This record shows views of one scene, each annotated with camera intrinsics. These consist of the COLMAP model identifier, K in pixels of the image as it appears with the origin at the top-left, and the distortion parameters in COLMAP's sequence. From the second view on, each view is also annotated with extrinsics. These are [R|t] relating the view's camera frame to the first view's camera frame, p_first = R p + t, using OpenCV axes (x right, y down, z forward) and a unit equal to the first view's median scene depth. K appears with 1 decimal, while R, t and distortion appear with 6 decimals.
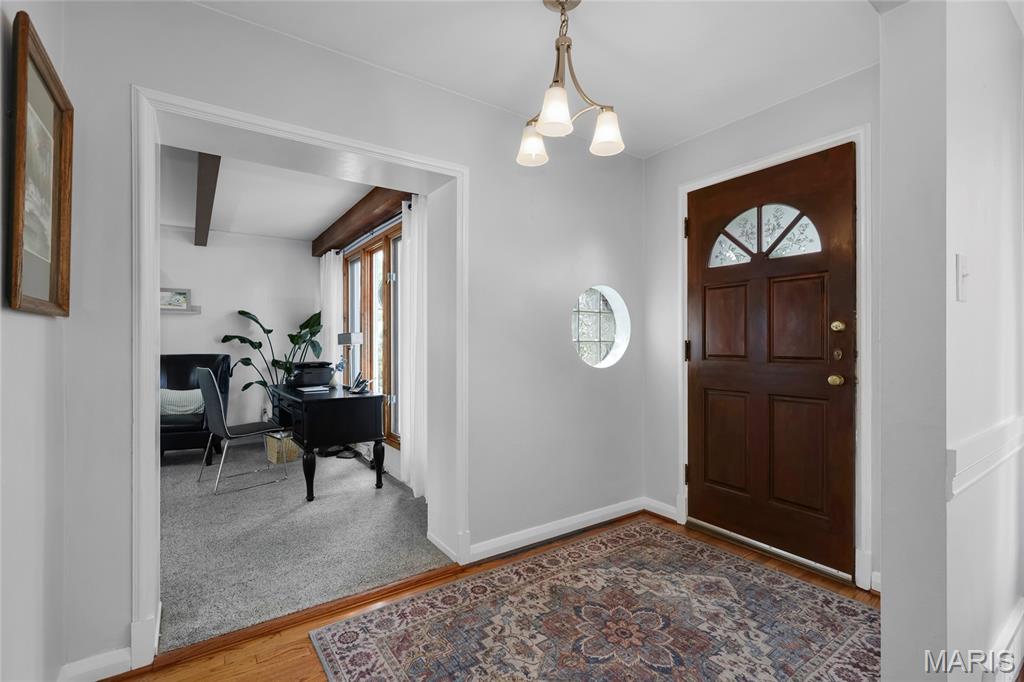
lens RADIAL K [[462.8, 0, 508.0], [0, 462.8, 341.8], [0, 0, 1]] dist [0.002352, 0.000761]
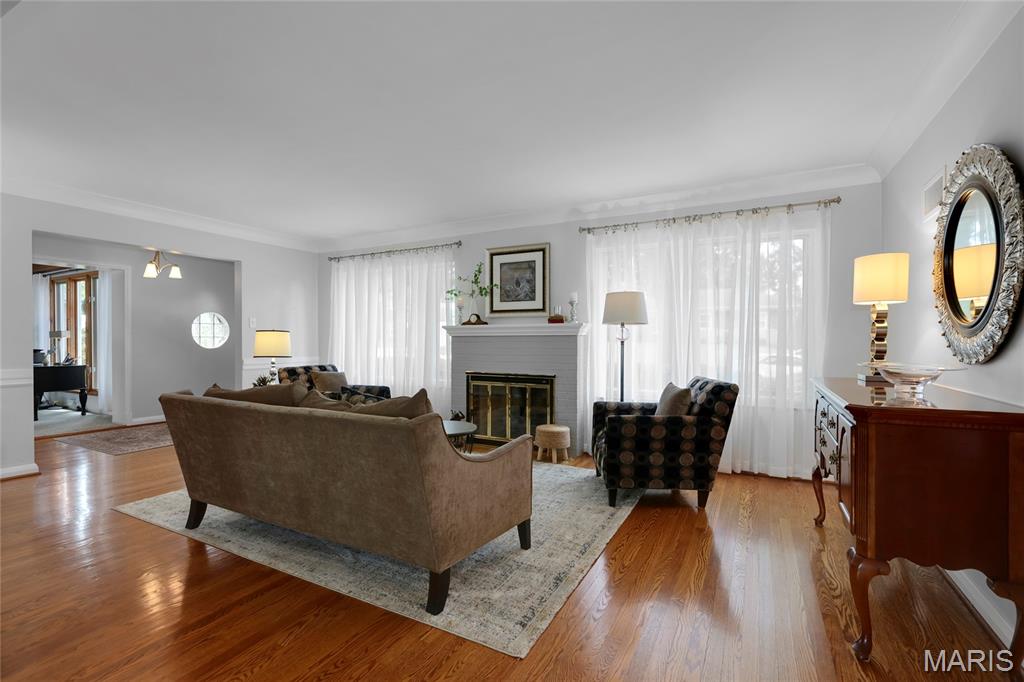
lens RADIAL K [[462.8, 0, 519.7], [0, 462.8, 336.6], [0, 0, 1]] dist [0.002352, 0.000761]
pose [[0.884869, -0.001779, 0.465836, 0.350045], [-0.000386, 0.999990, 0.004554, -0.007620], [-0.465839, -0.004209, 0.884859, -1.260623]]
